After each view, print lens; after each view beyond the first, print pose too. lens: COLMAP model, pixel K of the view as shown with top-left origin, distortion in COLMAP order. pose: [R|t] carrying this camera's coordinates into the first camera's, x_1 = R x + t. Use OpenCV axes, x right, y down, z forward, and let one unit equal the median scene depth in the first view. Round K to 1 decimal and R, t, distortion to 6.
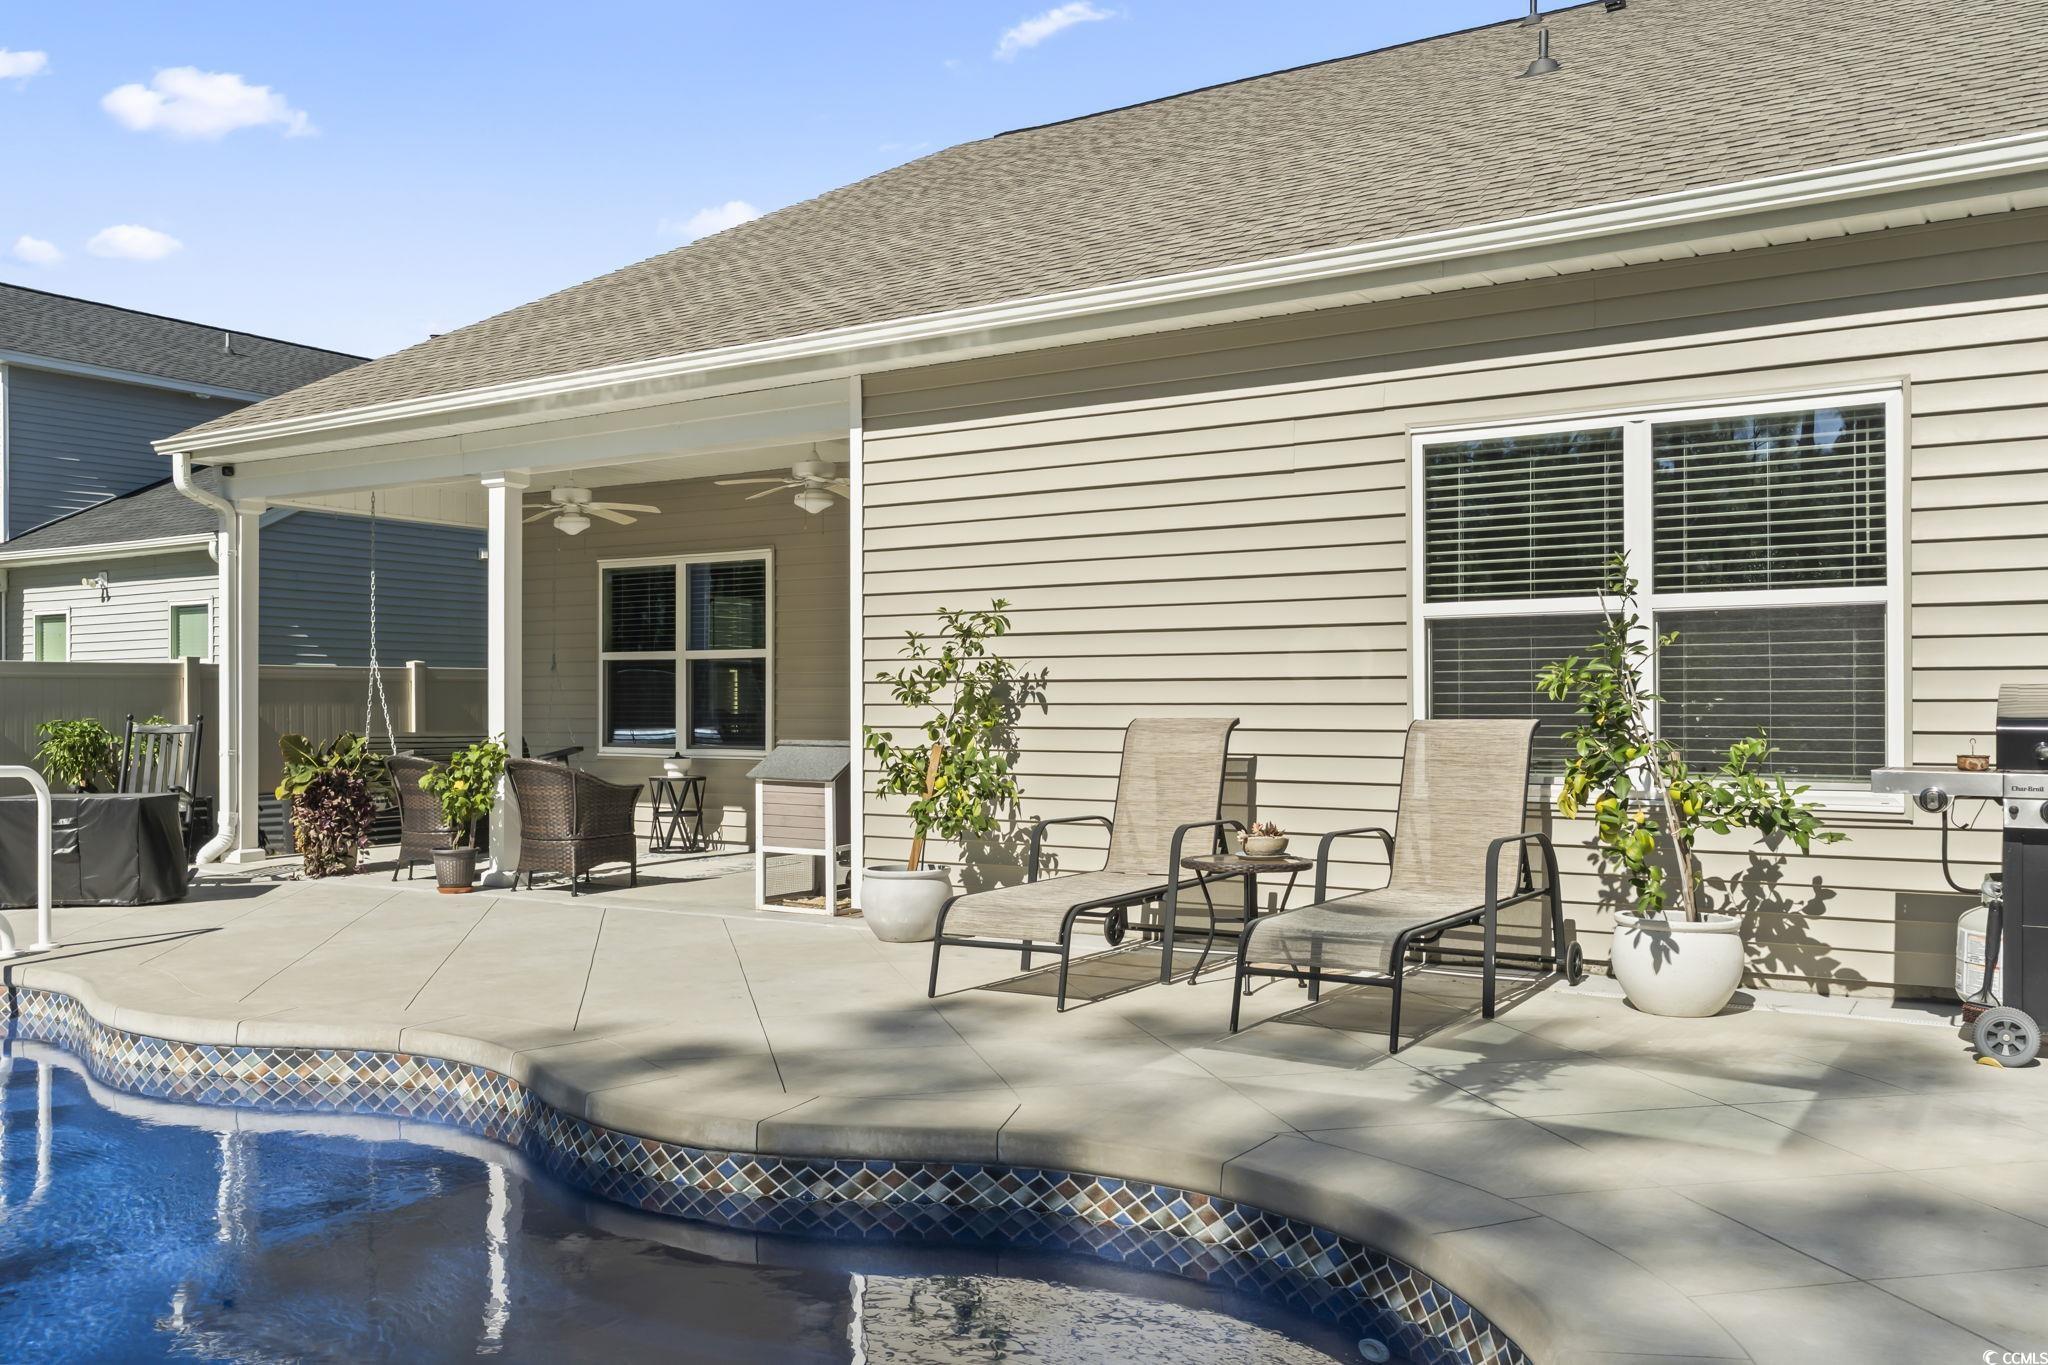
lens RADIAL K [[1678.6, 0, 1014.8], [0, 1678.6, 680.4], [0, 0, 1]] dist [-0.000417, 0.000452]
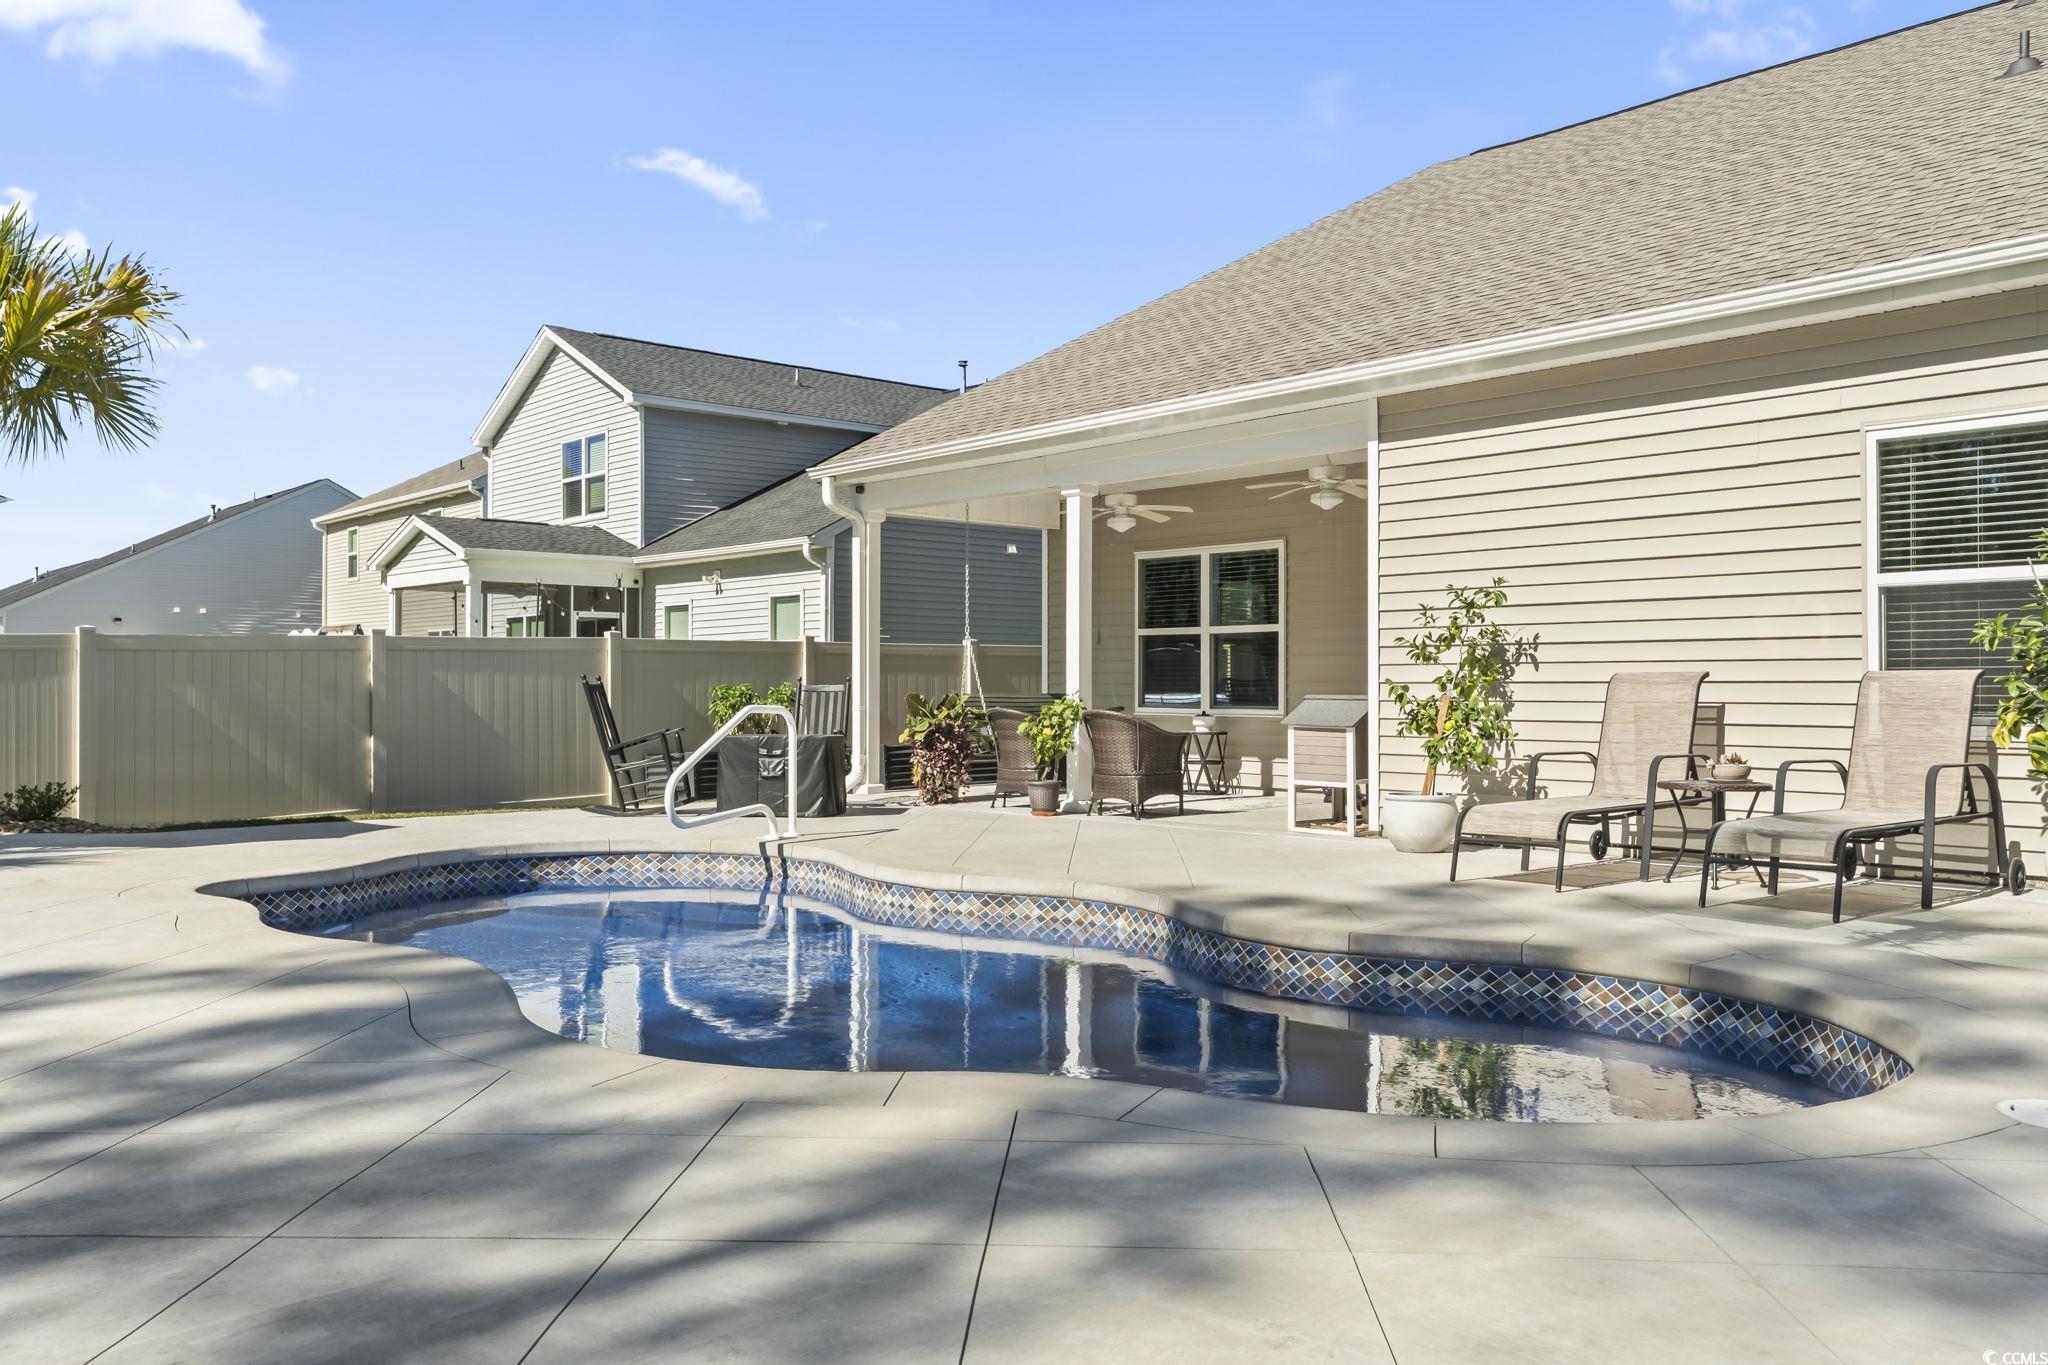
lens RADIAL K [[1678.6, 0, 965.8], [0, 1678.6, 674.8], [0, 0, 1]] dist [-0.000417, 0.000452]
pose [[0.958180, -0.001482, -0.286161, -0.033956], [0.002619, 0.999990, 0.003590, 0.019581], [0.286153, -0.004189, 0.958175, -0.318715]]
